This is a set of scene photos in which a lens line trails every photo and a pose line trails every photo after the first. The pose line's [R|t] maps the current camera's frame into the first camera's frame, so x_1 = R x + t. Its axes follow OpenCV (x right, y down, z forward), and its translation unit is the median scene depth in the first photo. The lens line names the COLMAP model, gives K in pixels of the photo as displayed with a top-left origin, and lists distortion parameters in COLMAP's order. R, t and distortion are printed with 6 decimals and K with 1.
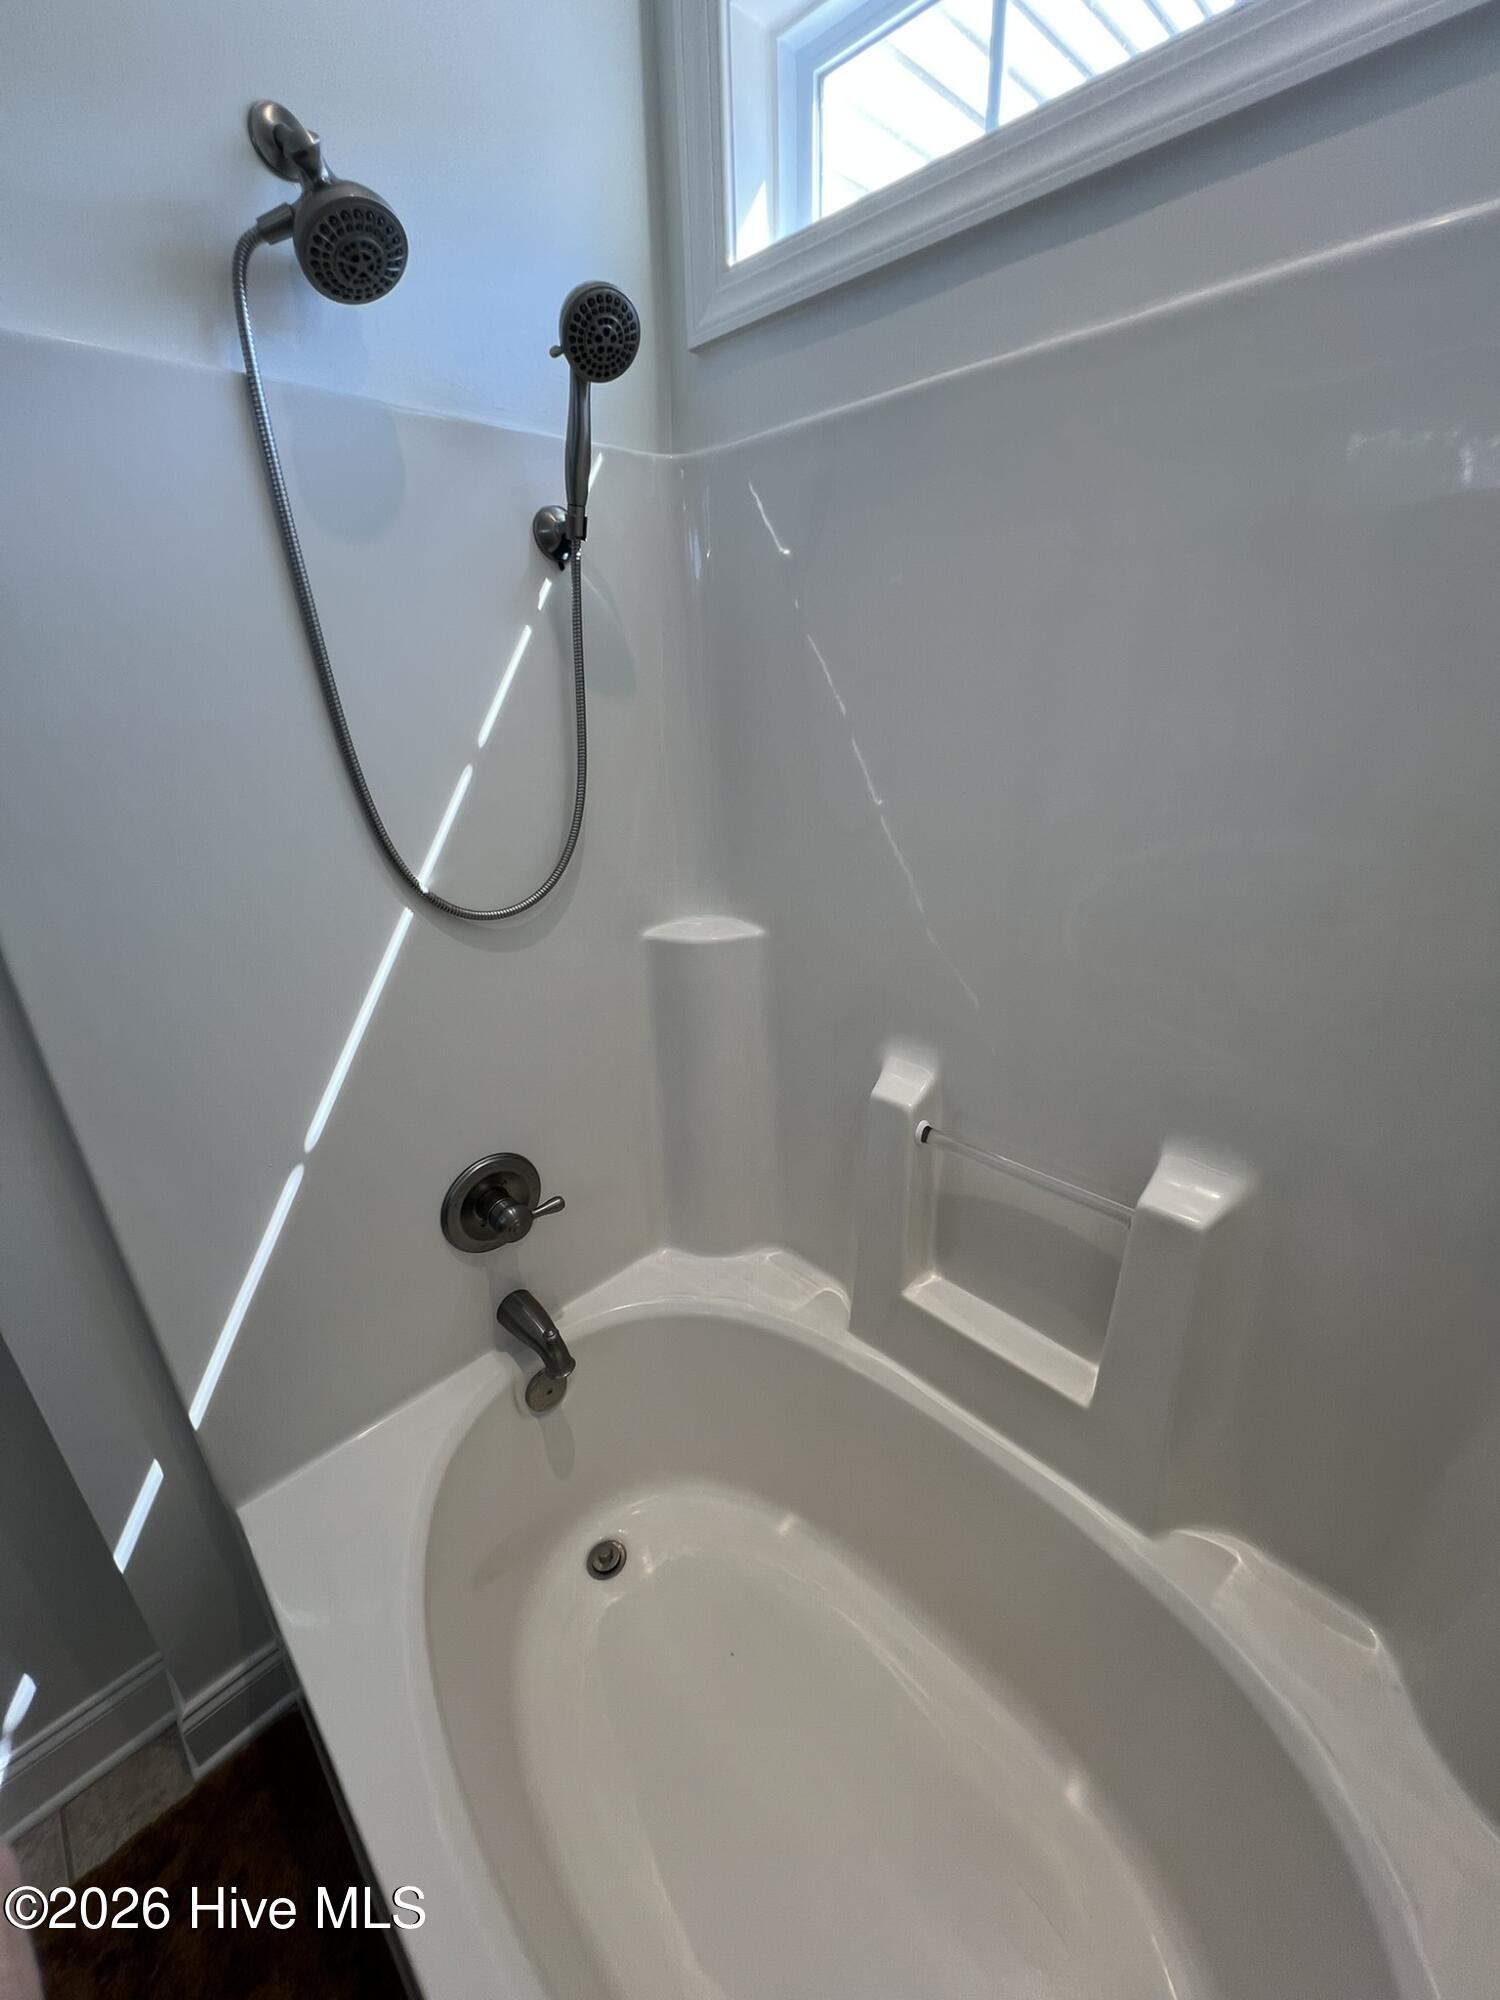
lens RADIAL K [[797.4, 0, 754.4], [0, 797.4, 998.2], [0, 0, 1]] dist [-0.003040, 0.001027]
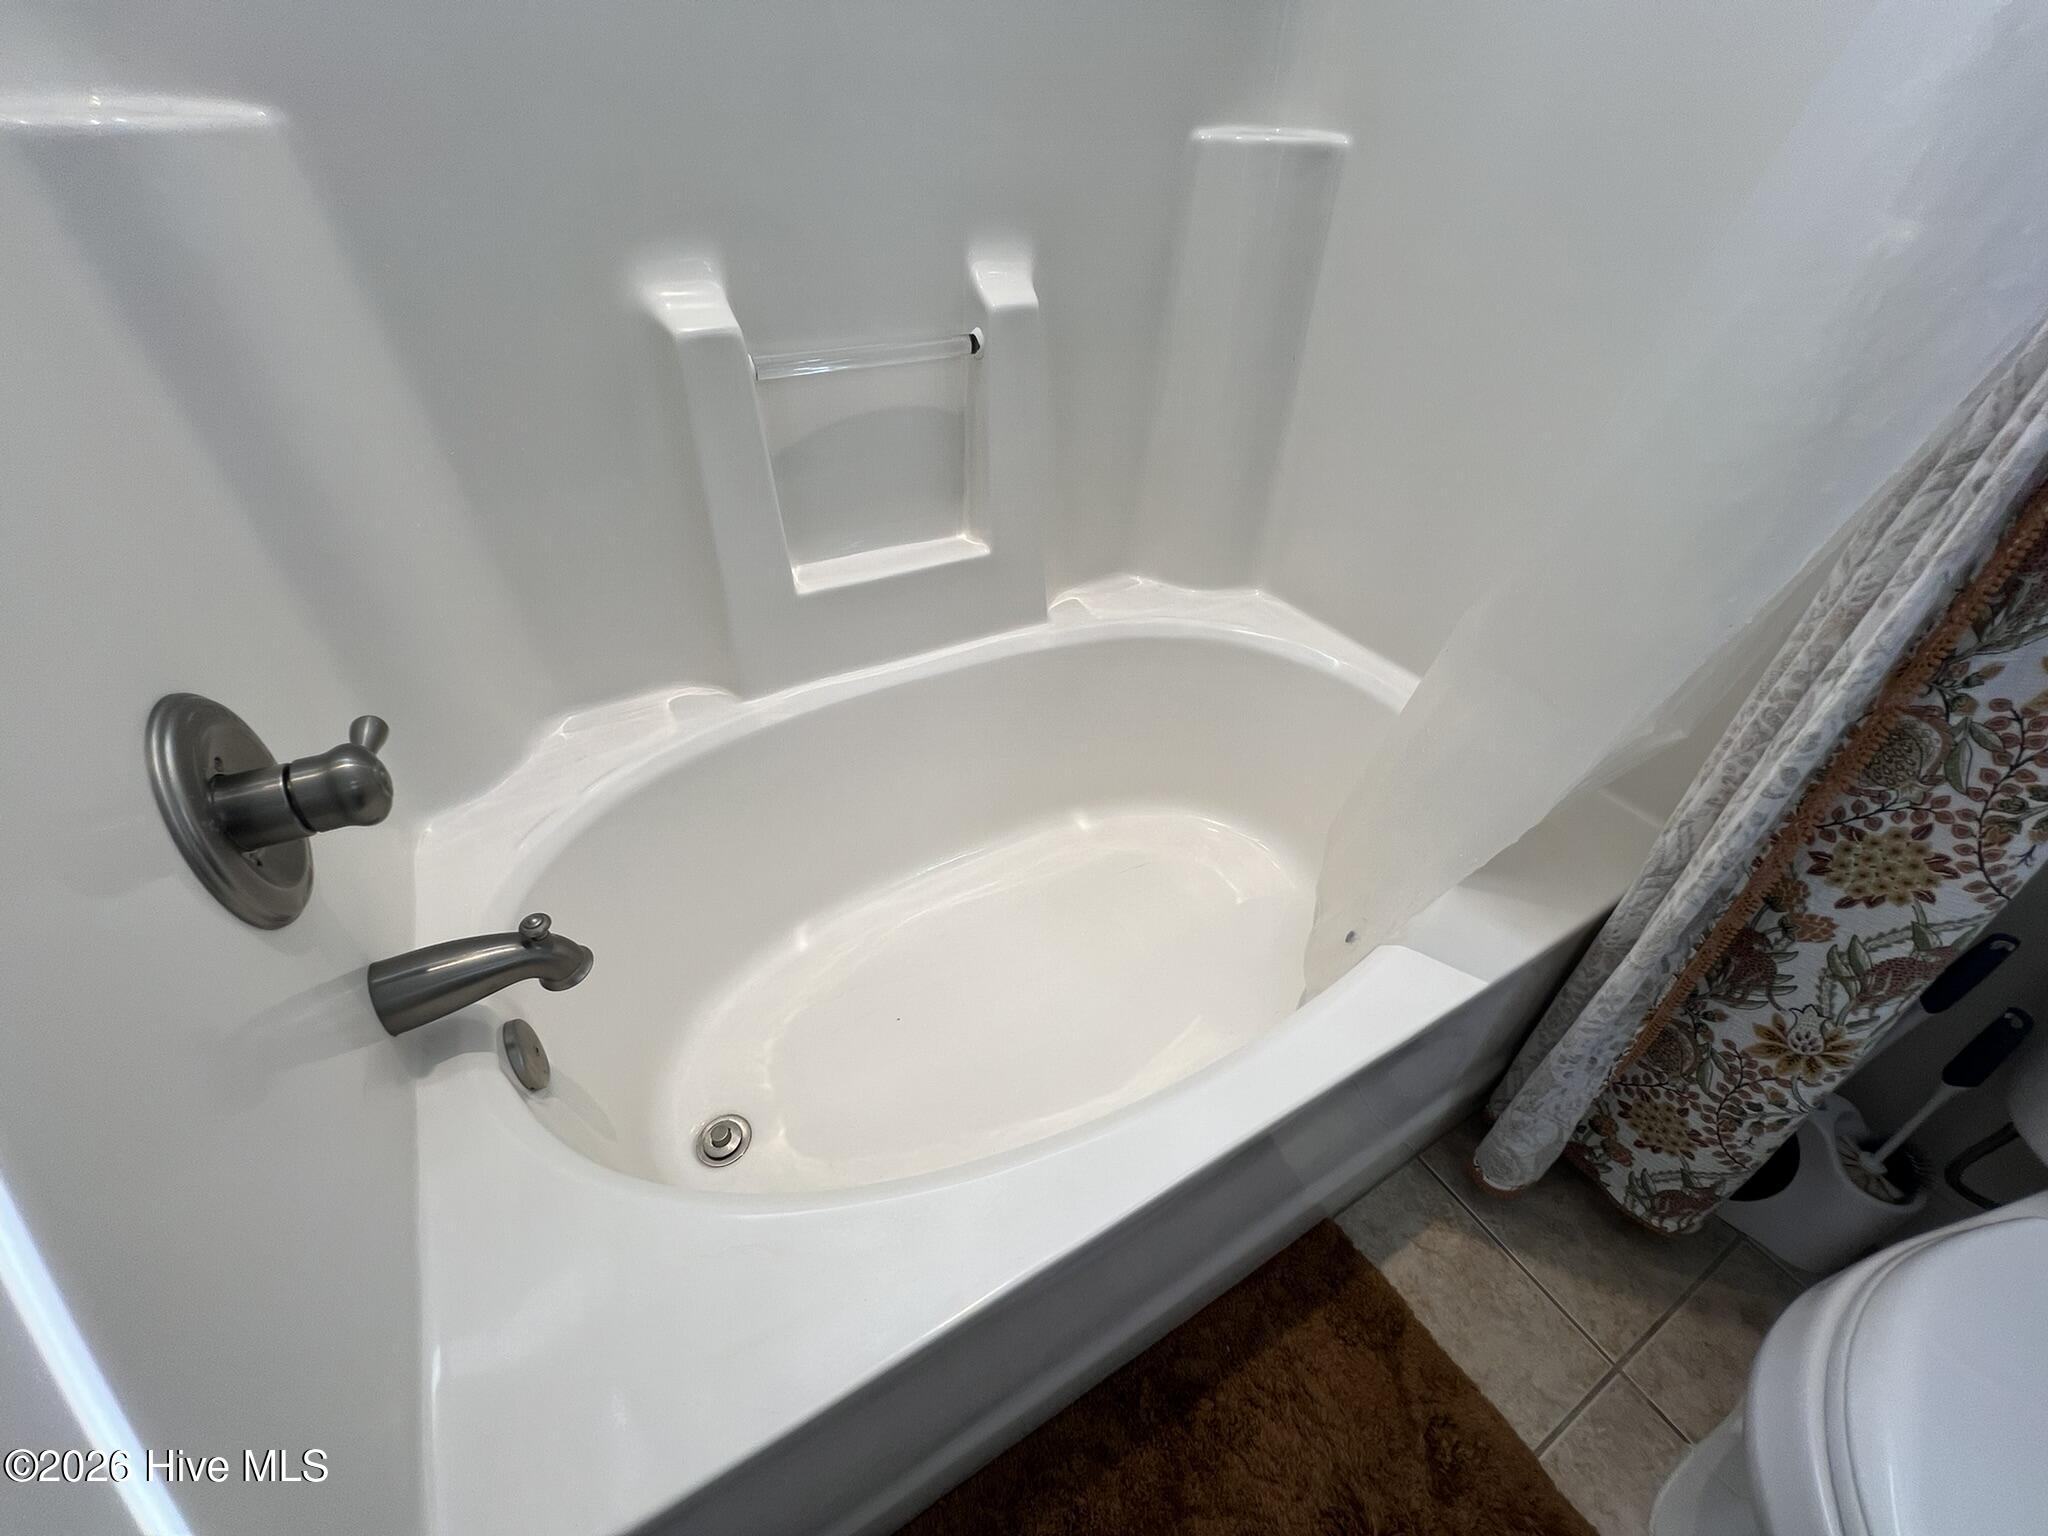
lens RADIAL K [[816.5, 0, 1025.0], [0, 816.5, 775.9], [0, 0, 1]] dist [-0.003040, 0.001027]
pose [[0.245353, -0.585152, 0.772916, -0.597687], [0.337067, 0.799033, 0.497927, 0.181400], [-0.908949, 0.138357, 0.393281, 0.478590]]
